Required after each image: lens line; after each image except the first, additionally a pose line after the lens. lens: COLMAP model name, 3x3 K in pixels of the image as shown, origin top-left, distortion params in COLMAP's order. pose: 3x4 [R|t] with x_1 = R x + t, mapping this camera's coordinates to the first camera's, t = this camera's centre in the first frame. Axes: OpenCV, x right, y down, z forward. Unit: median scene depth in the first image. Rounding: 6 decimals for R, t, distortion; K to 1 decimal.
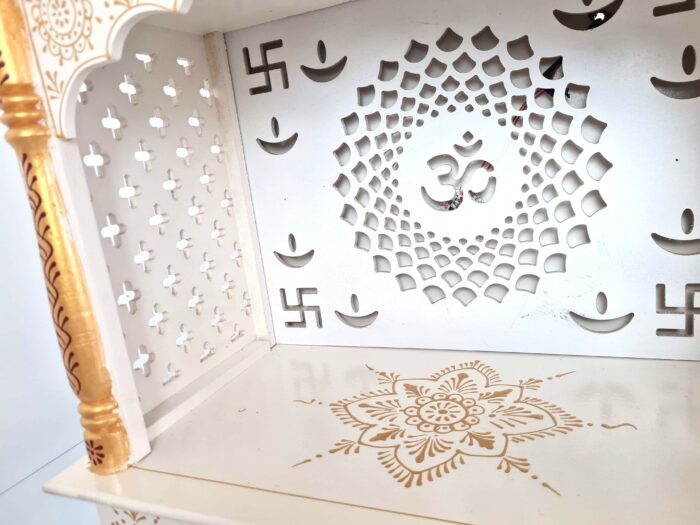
lens RADIAL K [[541.8, 0, 349.8], [0, 541.8, 258.7], [0, 0, 1]] dist [0.027254, -0.033450]
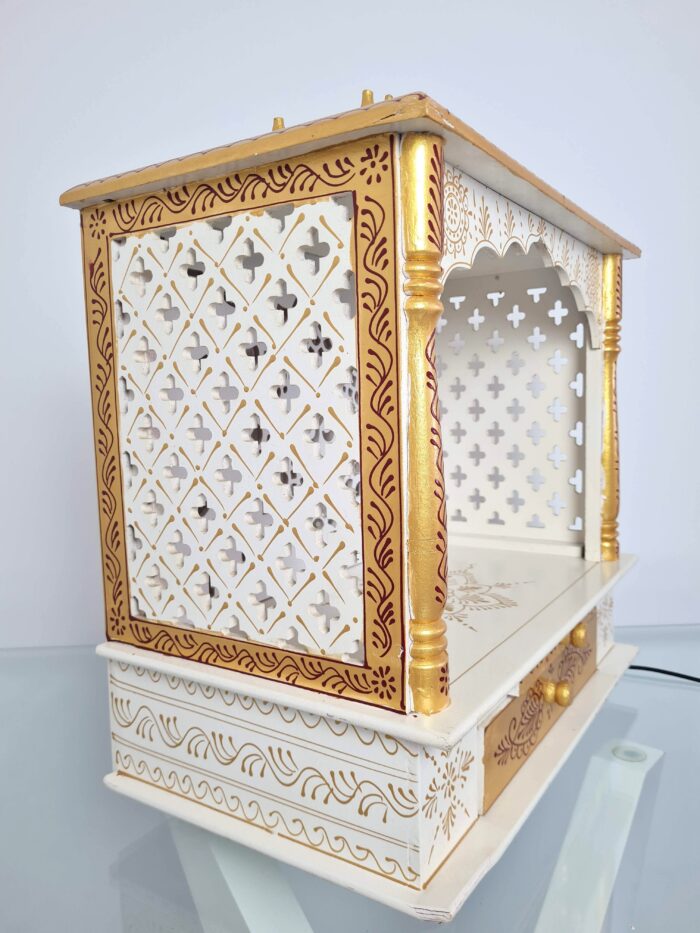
lens RADIAL K [[722.2, 0, 352.2], [0, 722.2, 461.6], [0, 0, 1]] dist [0.027254, -0.033450]
pose [[0.160304, 0.033934, 0.986484, -1.484403], [0.204030, 0.976686, -0.066752, 0.062705], [-0.965751, 0.211973, 0.149643, 0.823243]]
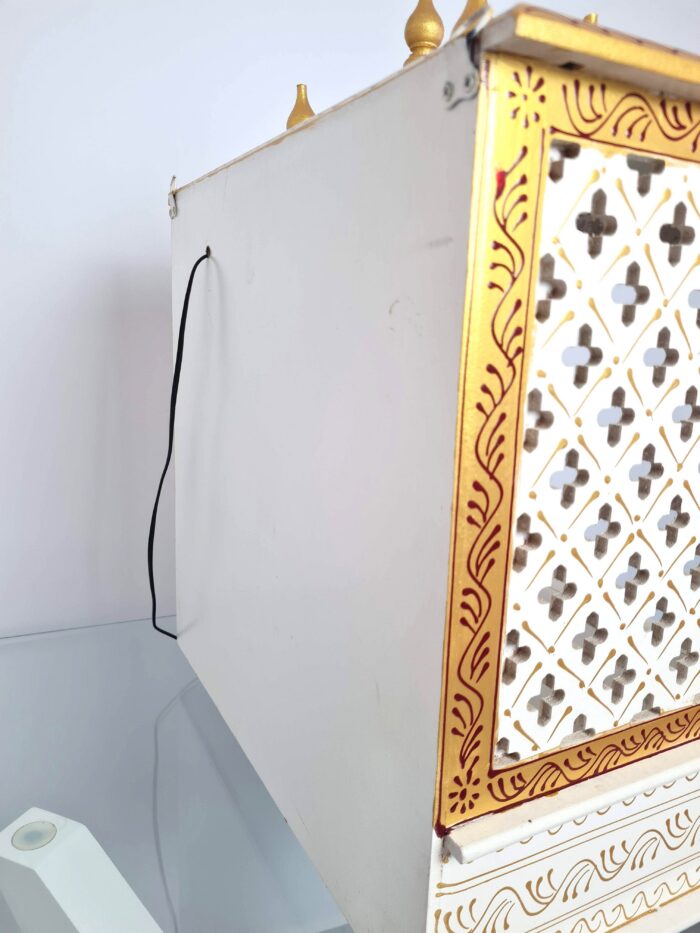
lens RADIAL K [[722.2, 0, 348.1], [0, 722.2, 472.1], [0, 0, 1]] dist [0.027254, -0.033450]
pose [[-0.781008, -0.024223, 0.624051, -0.597902], [0.194734, 0.939982, 0.280199, -0.422609], [-0.593384, 0.340362, -0.729417, 2.074251]]
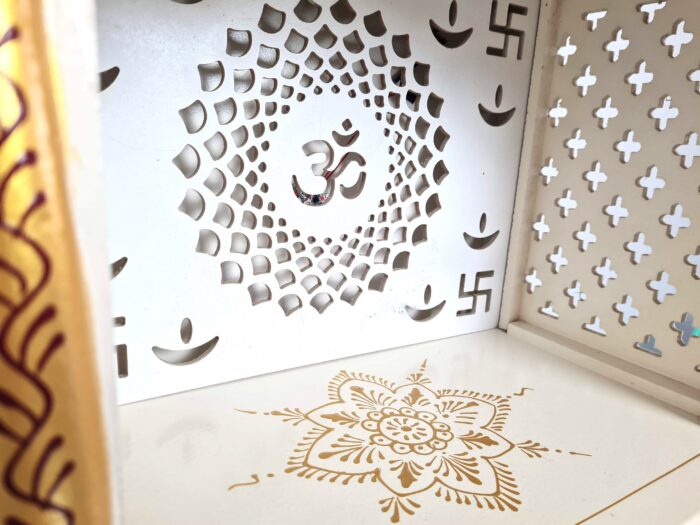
lens RADIAL K [[541.8, 0, 347.0], [0, 541.8, 263.8], [0, 0, 1]] dist [0.027254, -0.033450]
pose [[0.549745, -0.044677, 0.834137, -0.610101], [0.044568, 0.998715, 0.024119, -0.017715], [-0.834143, 0.023916, 0.551029, 0.566658]]
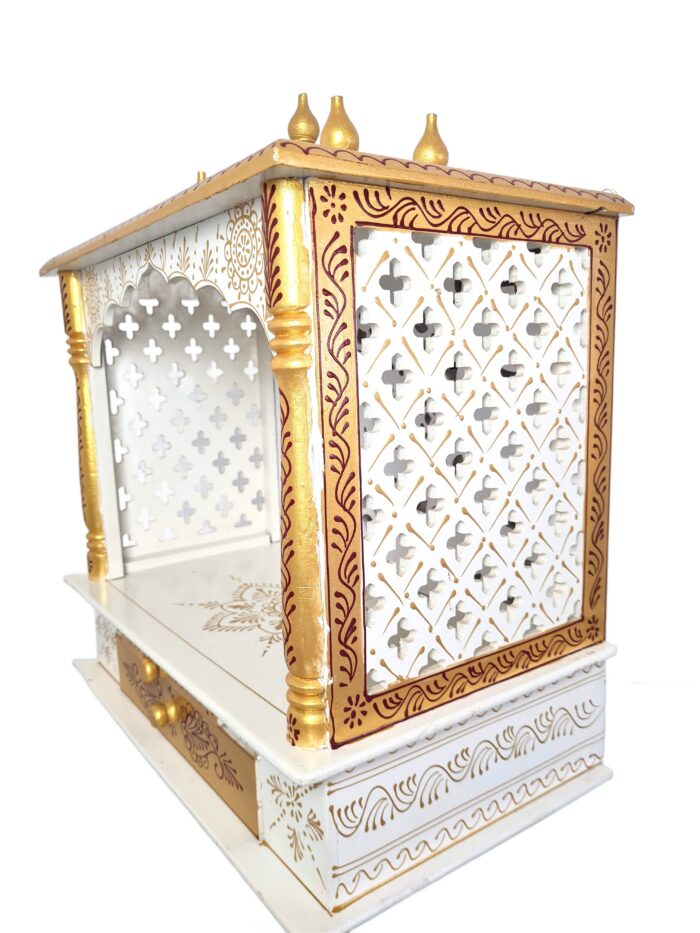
lens RADIAL K [[722.2, 0, 346.0], [0, 722.2, 473.8], [0, 0, 1]] dist [0.027254, -0.033450]
pose [[0.852530, 0.187974, -0.487707, 1.018779], [-0.185764, 0.981140, 0.053432, -0.131449], [0.488553, 0.045046, 0.871371, -0.414759]]
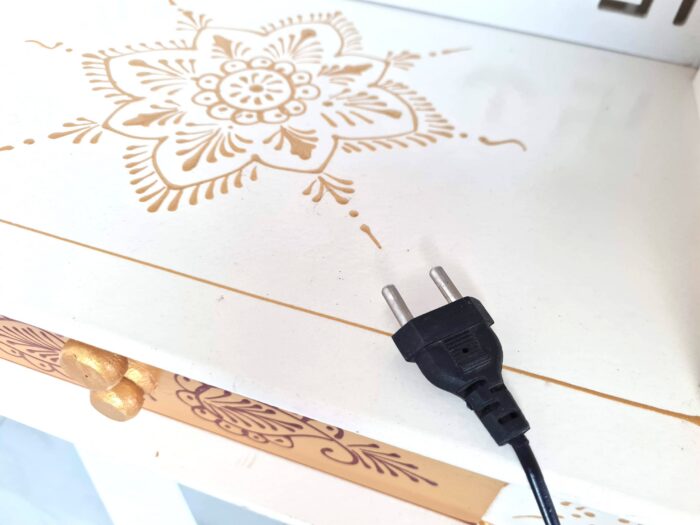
lens RADIAL K [[541.8, 0, 348.9], [0, 541.8, 261.7], [0, 0, 1]] dist [0.027254, -0.033450]
pose [[0.982019, 0.050938, 0.181781, 0.168747], [-0.147861, 0.806205, 0.572861, 0.062815], [-0.117372, -0.589439, 0.799241, 0.350358]]
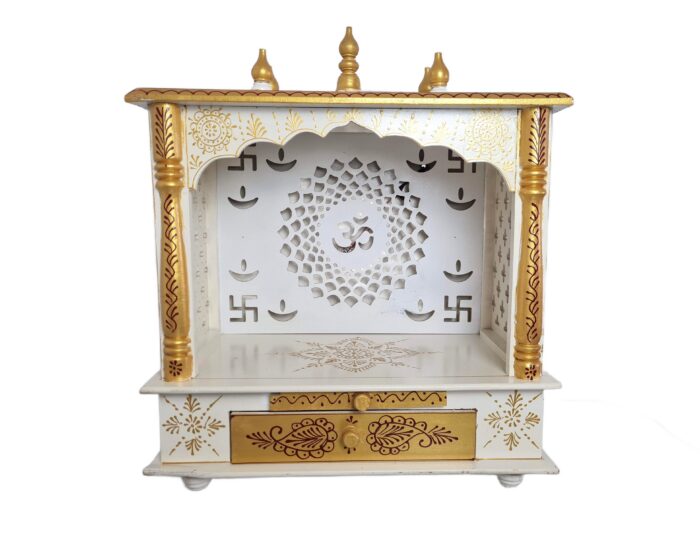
lens RADIAL K [[555.2, 0, 365.9], [0, 555.2, 258.8], [0, 0, 1]] dist [-0.004581, -0.017802]
pose [[0.894127, 0.089474, 0.438785, -0.666268], [-0.031833, 0.990057, -0.137020, 0.214458], [-0.446681, 0.108545, 0.888084, -0.779868]]
